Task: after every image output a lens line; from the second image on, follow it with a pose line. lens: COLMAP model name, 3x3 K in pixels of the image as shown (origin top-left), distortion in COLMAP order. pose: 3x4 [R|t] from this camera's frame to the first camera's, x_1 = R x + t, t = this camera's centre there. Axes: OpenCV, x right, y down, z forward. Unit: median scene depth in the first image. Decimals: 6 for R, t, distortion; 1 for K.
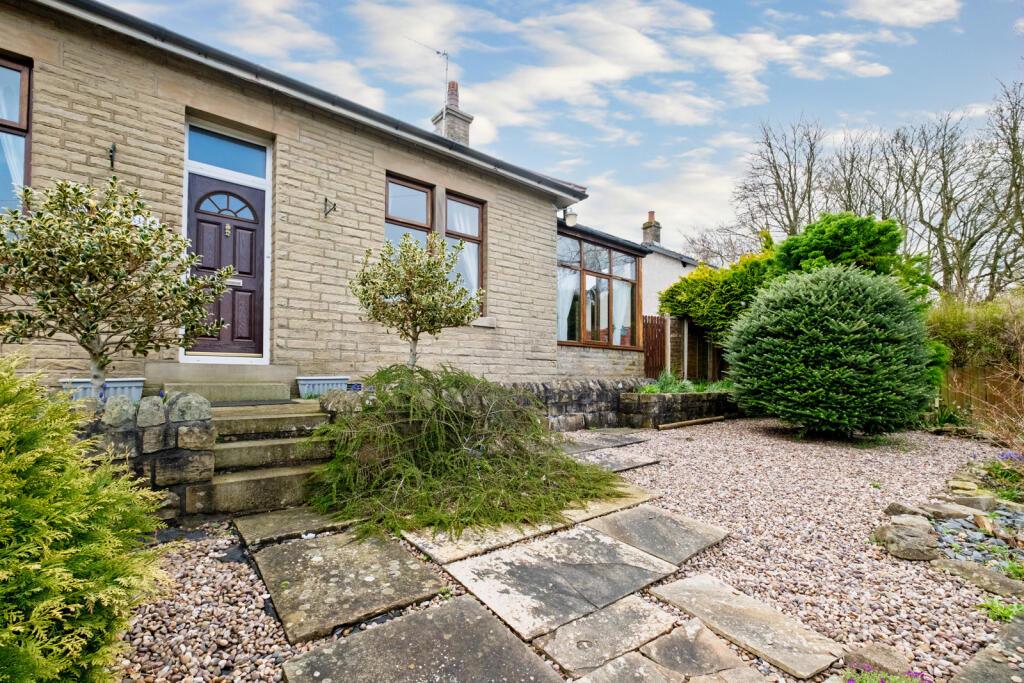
lens RADIAL K [[450.4, 0, 501.9], [0, 450.4, 345.1], [0, 0, 1]] dist [-0.002462, -0.000145]
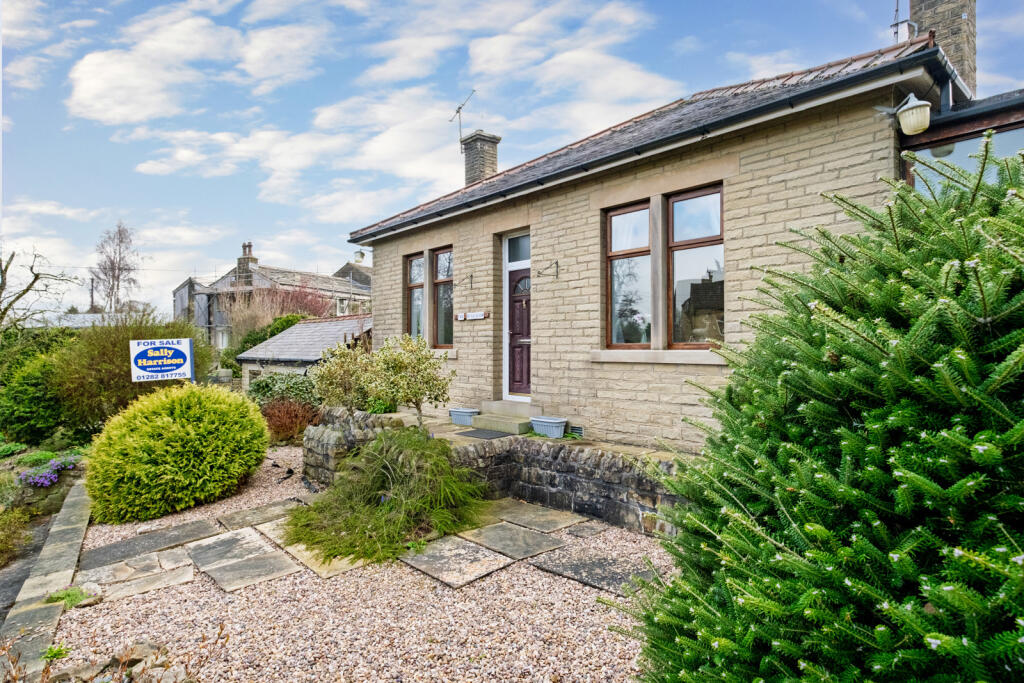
lens RADIAL K [[548.0, 0, 513.1], [0, 548.0, 315.4], [0, 0, 1]] dist [-0.000708, 0.001177]
pose [[0.051848, -0.069859, -0.996209, 1.027220], [0.073015, 0.995146, -0.065984, -0.108228], [0.995982, -0.069317, 0.056697, 0.830465]]
